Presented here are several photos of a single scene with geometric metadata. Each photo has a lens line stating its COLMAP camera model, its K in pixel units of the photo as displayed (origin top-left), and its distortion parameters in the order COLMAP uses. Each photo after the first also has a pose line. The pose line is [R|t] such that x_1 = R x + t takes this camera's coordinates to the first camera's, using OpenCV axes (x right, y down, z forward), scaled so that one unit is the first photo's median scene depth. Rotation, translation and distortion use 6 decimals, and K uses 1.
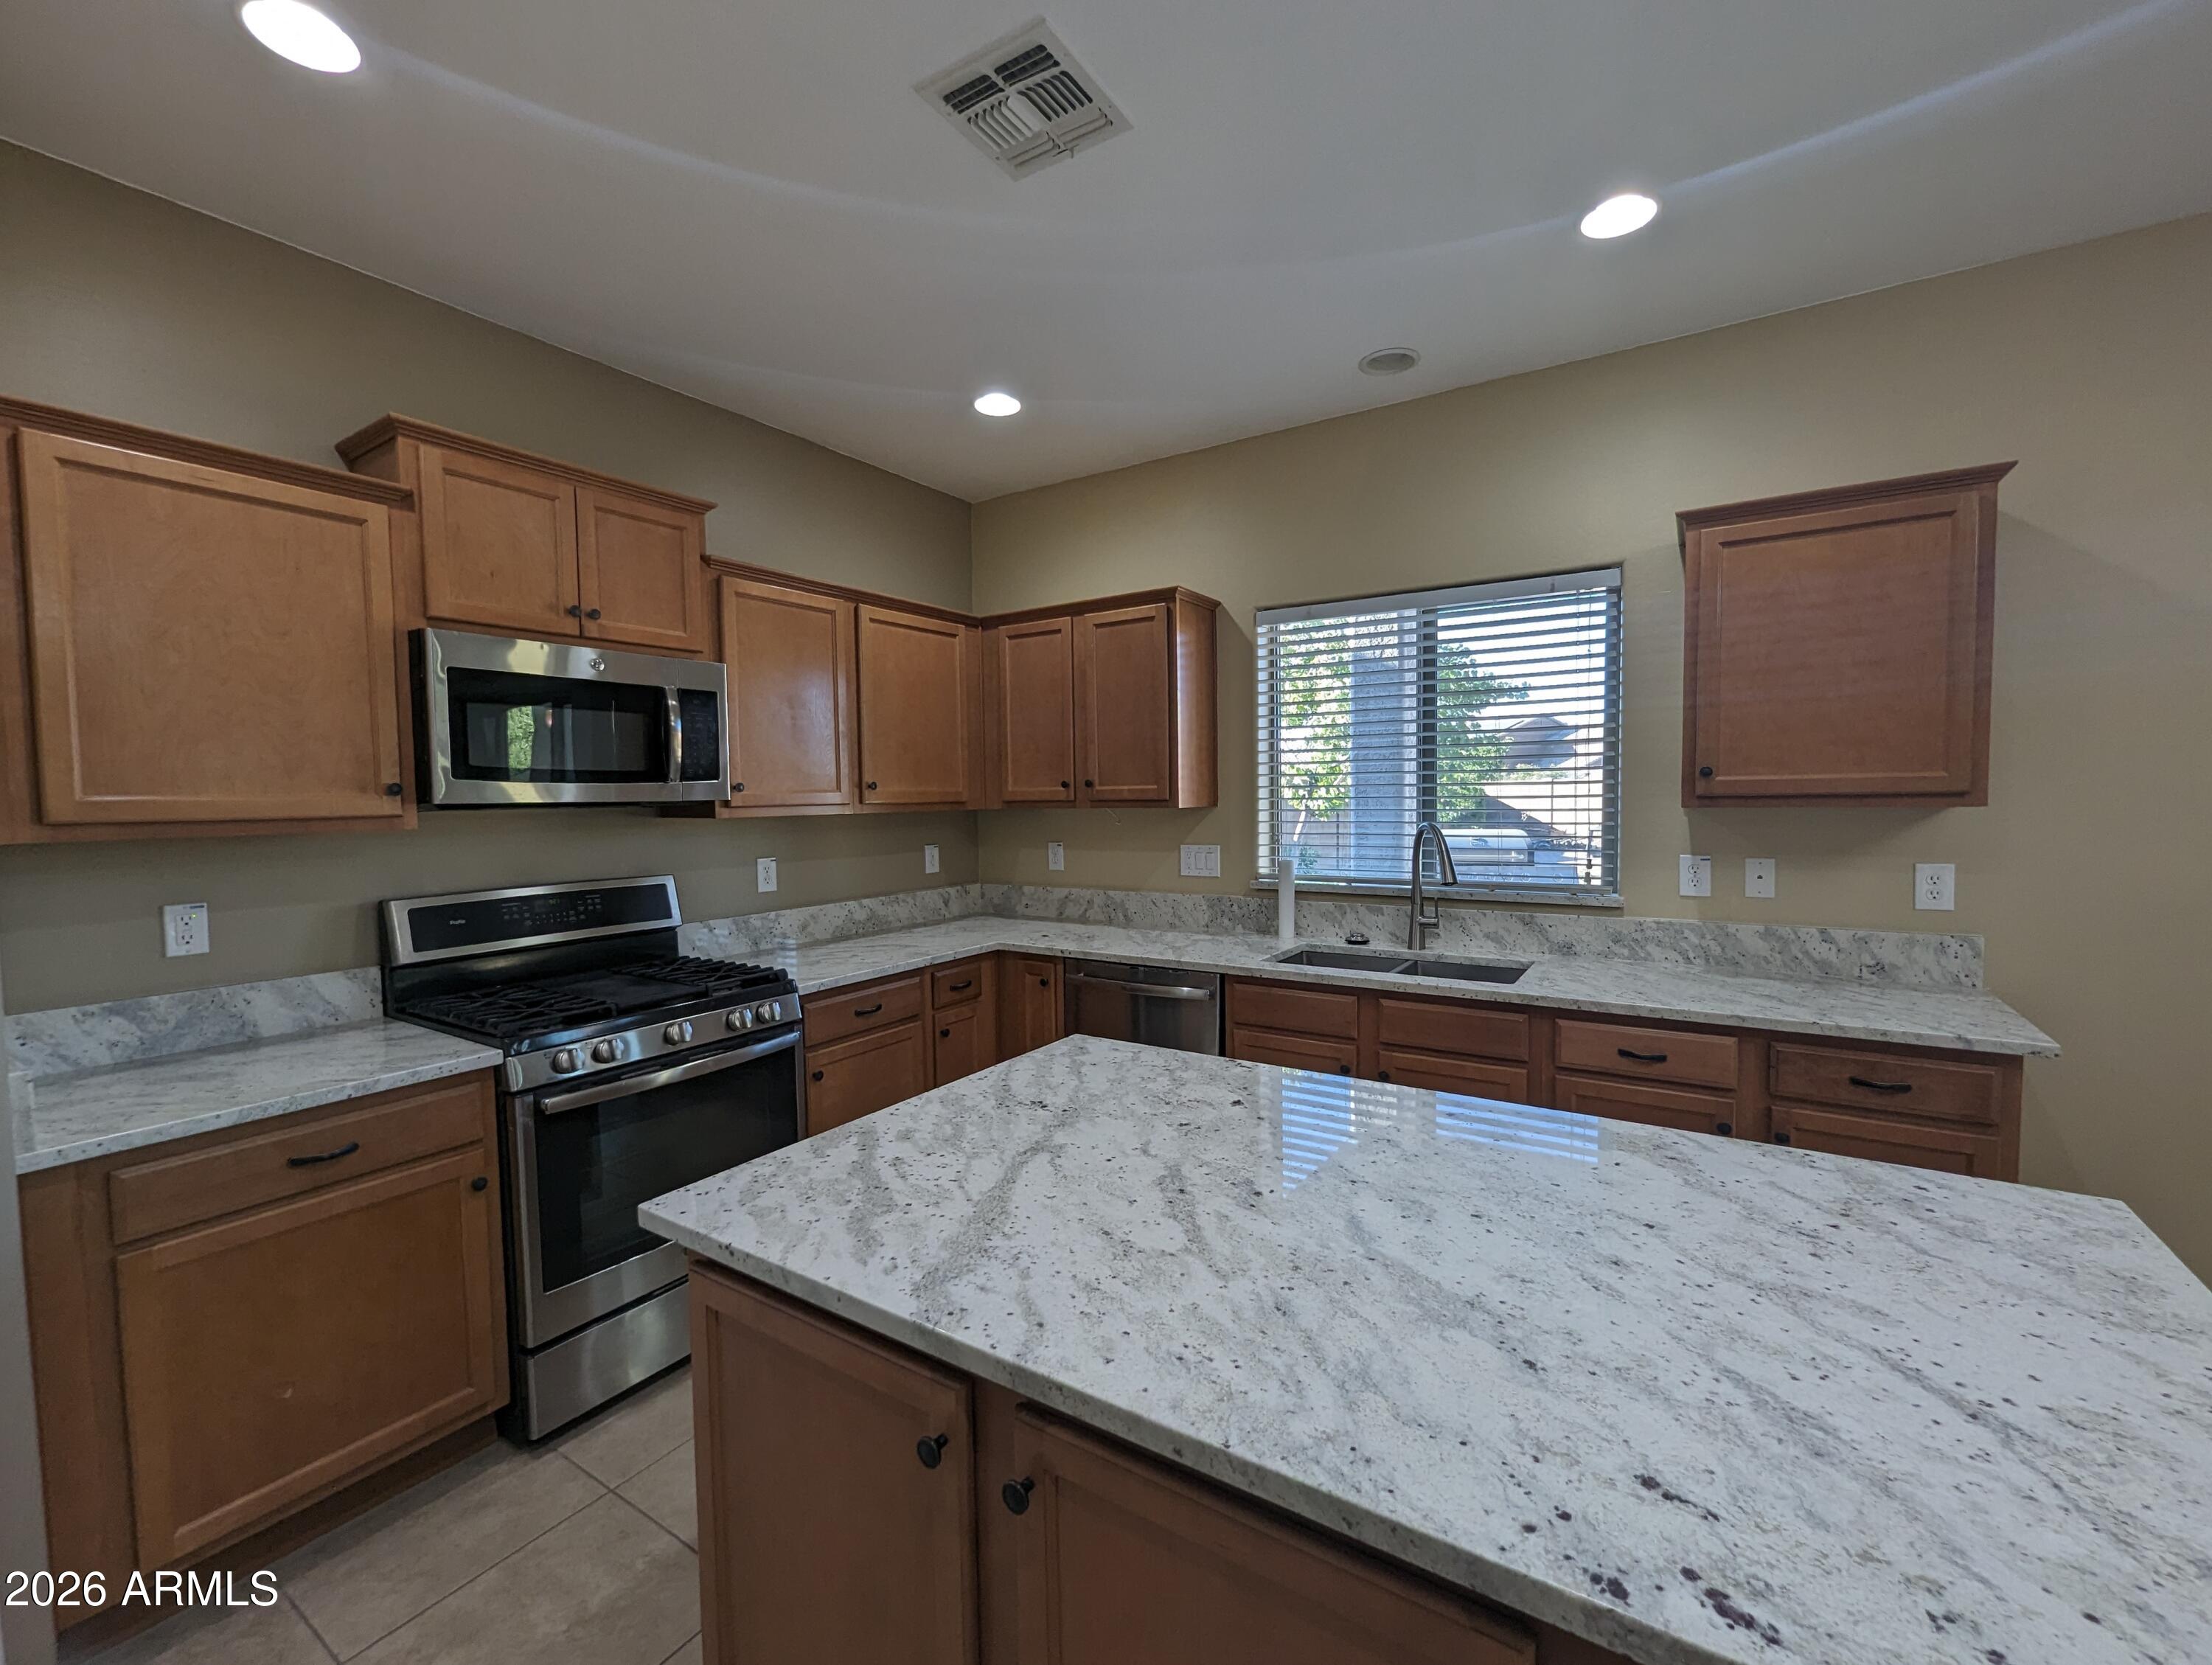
lens RADIAL K [[927.1, 0, 1111.3], [0, 927.1, 840.7], [0, 0, 1]] dist [-0.001947, 0.000334]
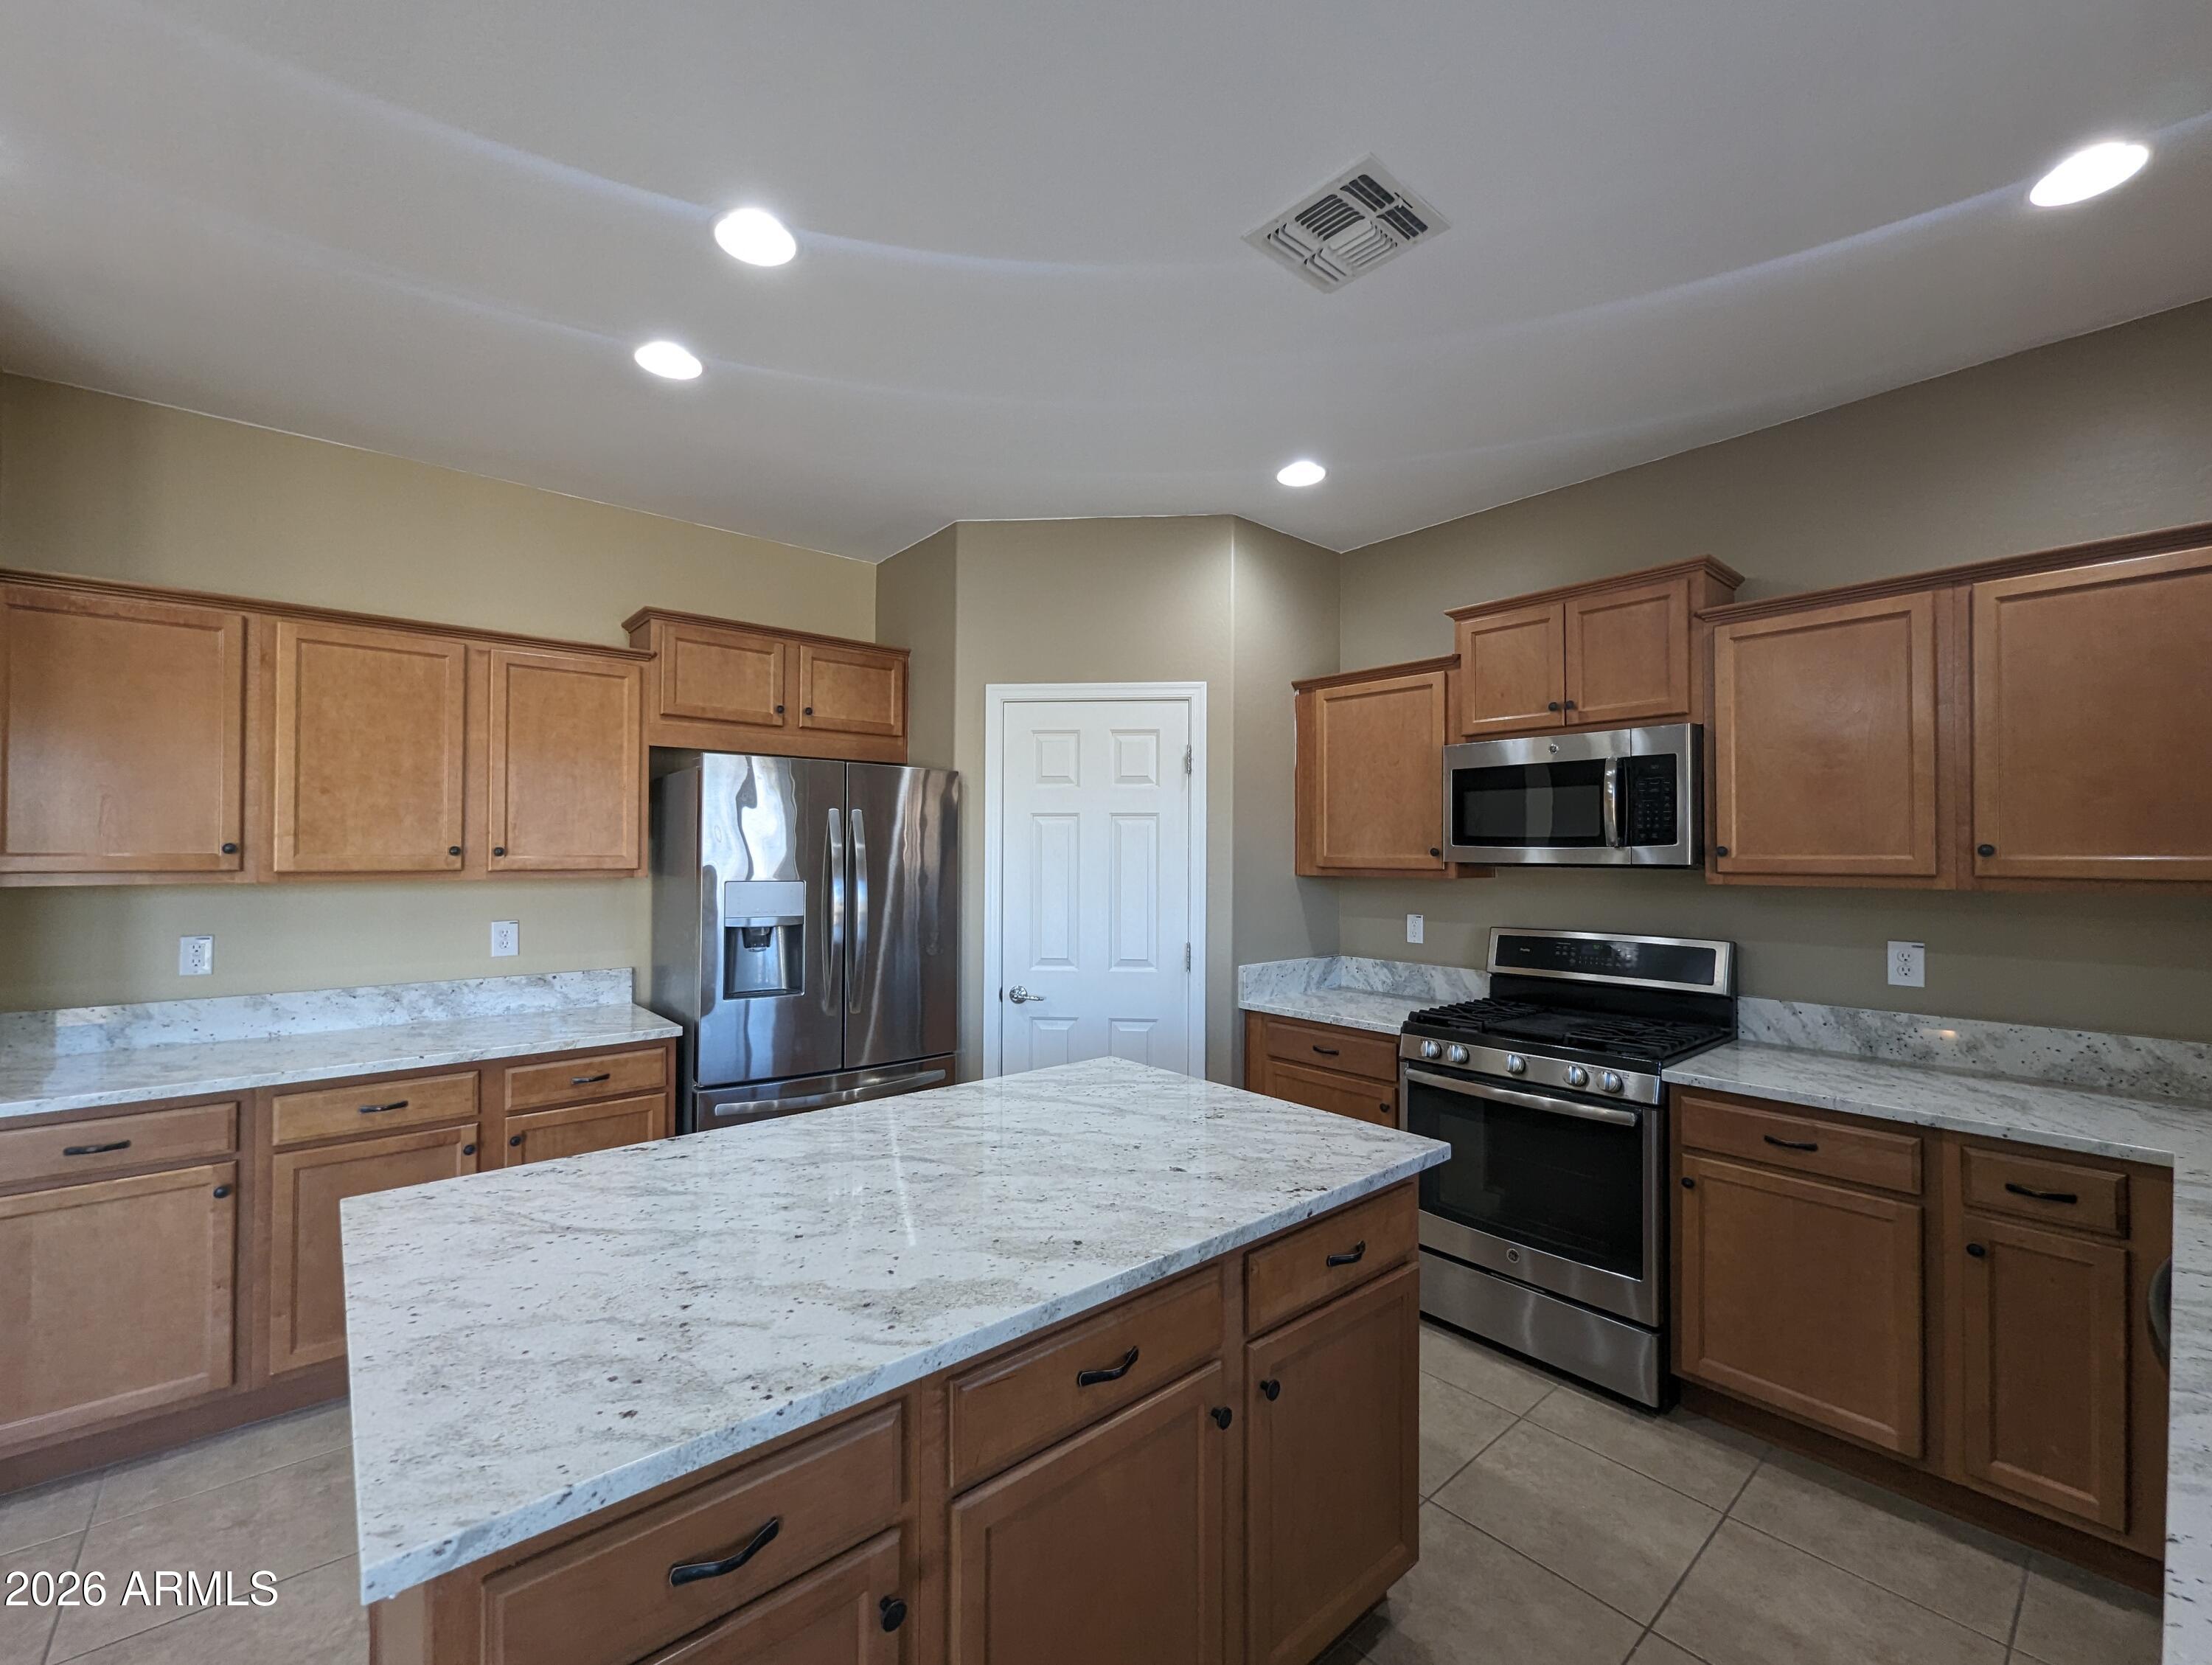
lens RADIAL K [[927.1, 0, 1111.3], [0, 927.1, 840.7], [0, 0, 1]] dist [-0.001947, 0.000334]
pose [[-0.286161, 0.000439, -0.958181, 1.366181], [-0.048192, 0.998728, 0.014850, -0.111364], [0.956969, 0.050426, -0.285776, 1.443070]]
